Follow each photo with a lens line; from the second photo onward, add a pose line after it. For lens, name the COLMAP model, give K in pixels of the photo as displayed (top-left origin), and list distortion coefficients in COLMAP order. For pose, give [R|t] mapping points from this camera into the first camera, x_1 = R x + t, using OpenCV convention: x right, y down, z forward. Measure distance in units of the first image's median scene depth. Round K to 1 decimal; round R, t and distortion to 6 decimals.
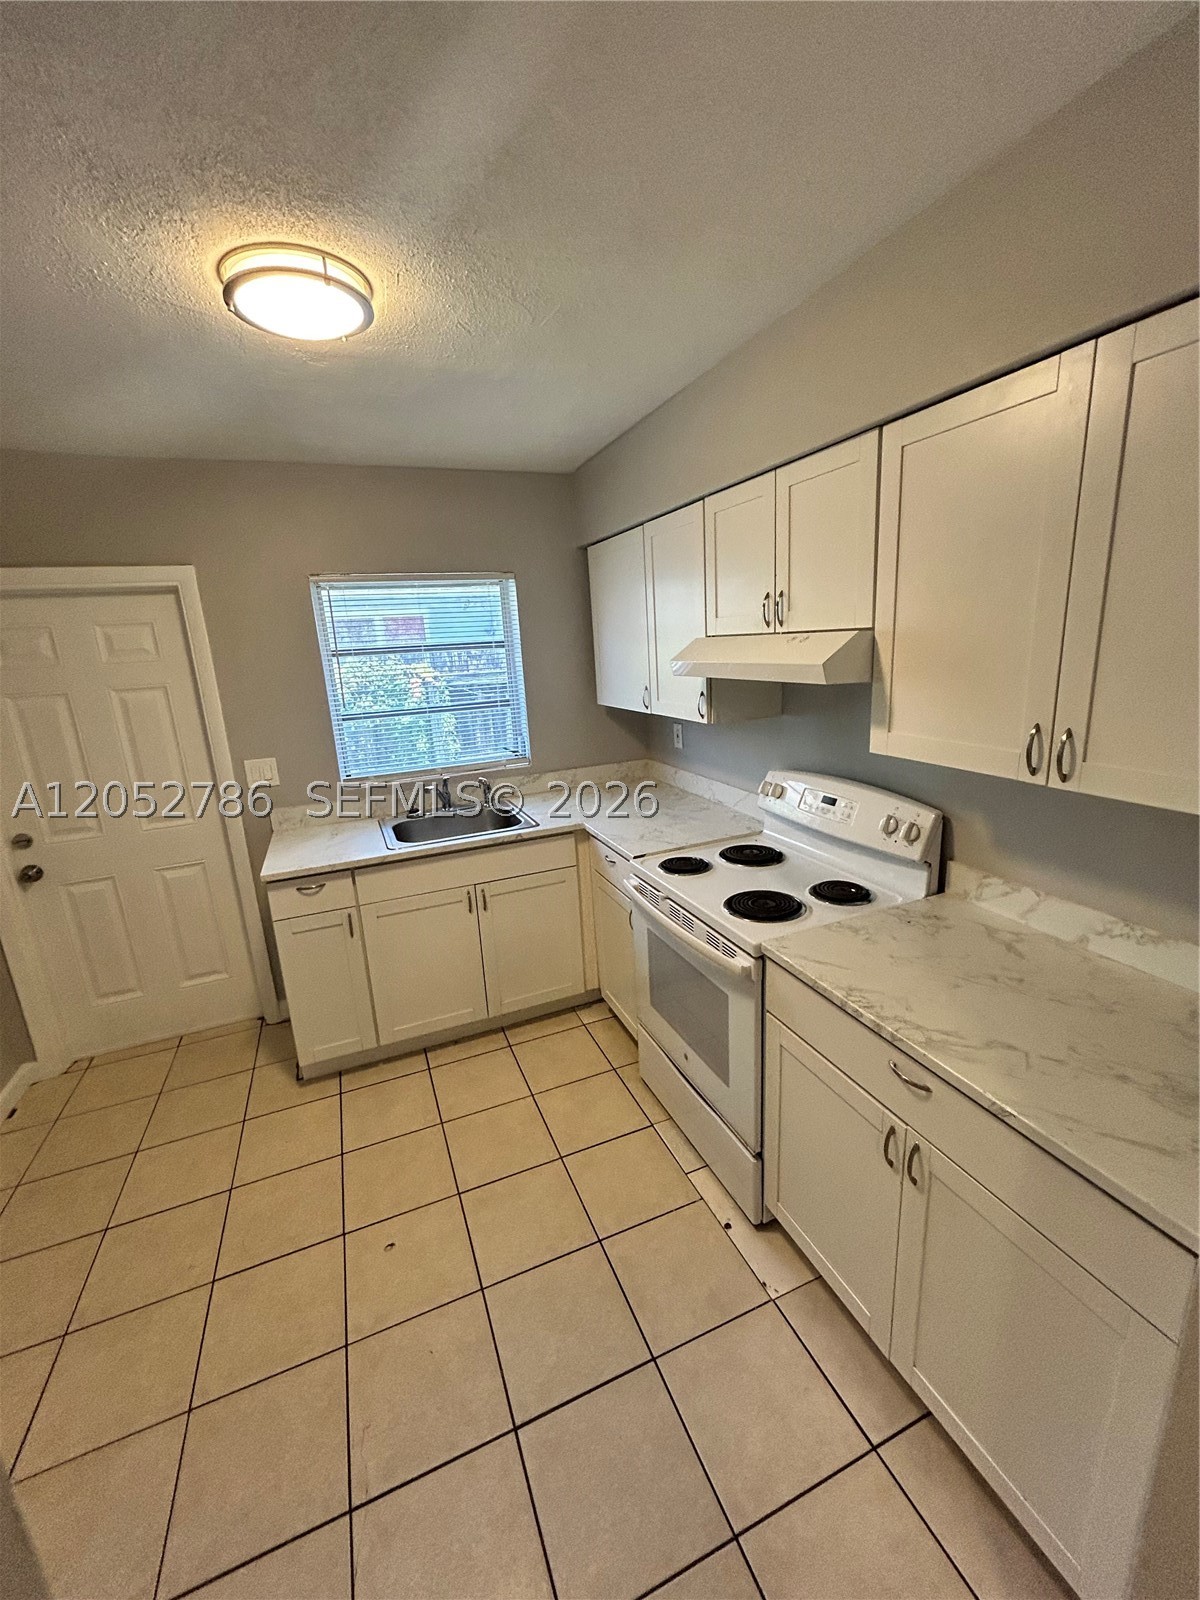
lens RADIAL K [[645.4, 0, 598.2], [0, 645.4, 798.4], [0, 0, 1]] dist [-0.000233, 0.000143]
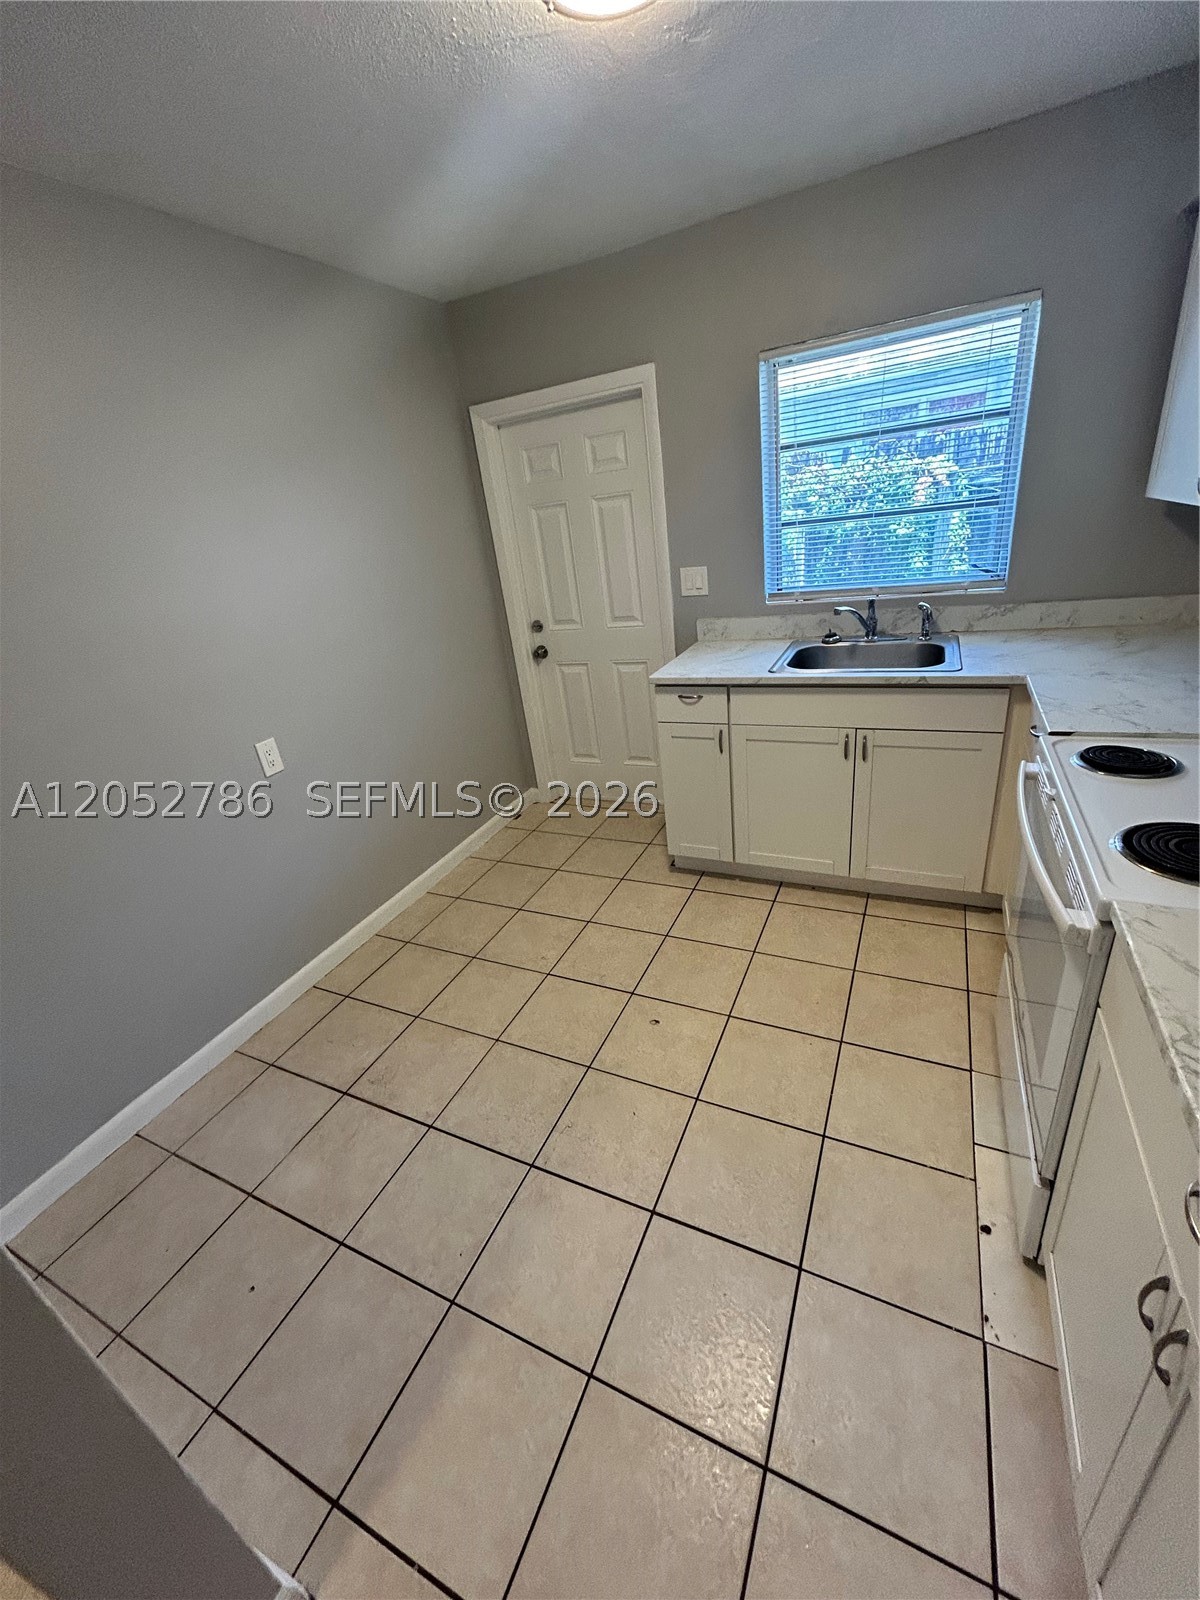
lens RADIAL K [[643.9, 0, 597.7], [0, 643.9, 797.5], [0, 0, 1]] dist [0.000039, 0.000517]
pose [[0.672372, 0.277822, -0.686098, 0.205503], [-0.093417, 0.951330, 0.293674, 0.001090], [0.734295, -0.133365, 0.665601, 0.174074]]
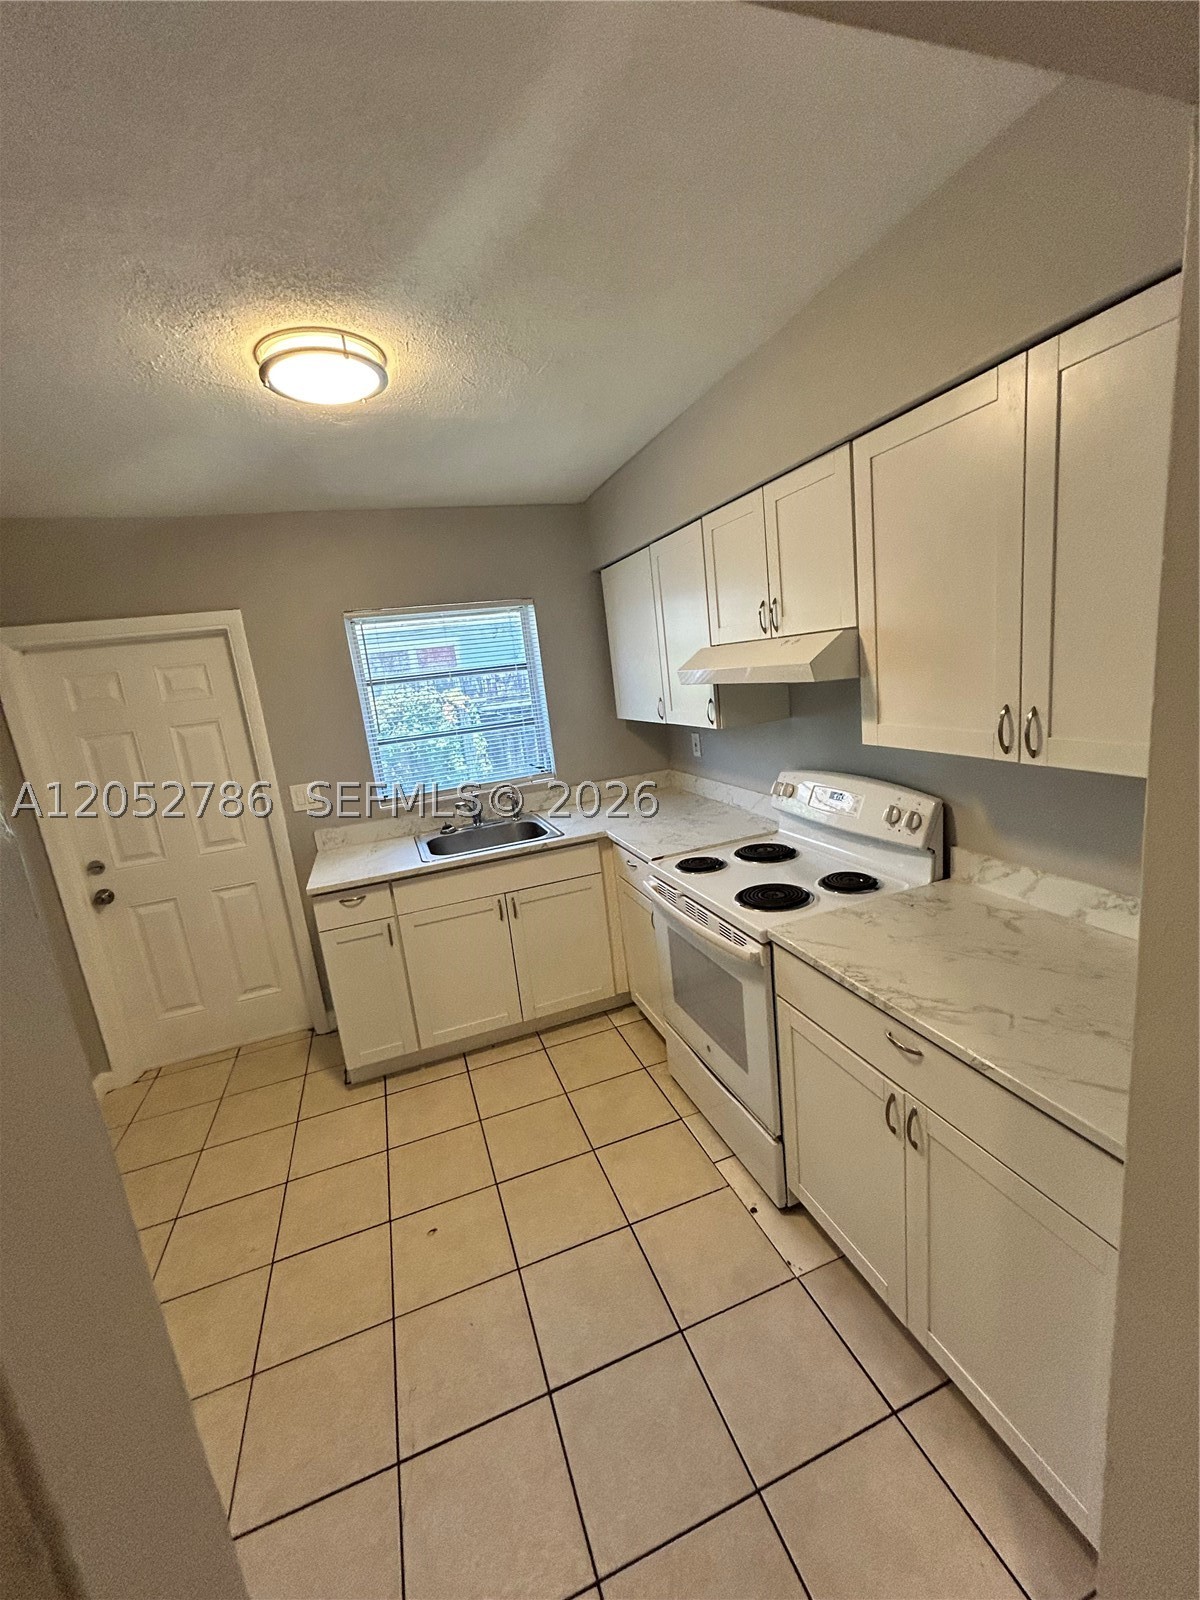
lens RADIAL K [[645.4, 0, 598.2], [0, 645.4, 798.4], [0, 0, 1]] dist [-0.000233, 0.000143]
pose [[0.997246, -0.043283, -0.060220, 0.033034], [0.041234, 0.998541, -0.034872, 0.023806], [0.061642, 0.032292, 0.997576, -0.049139]]
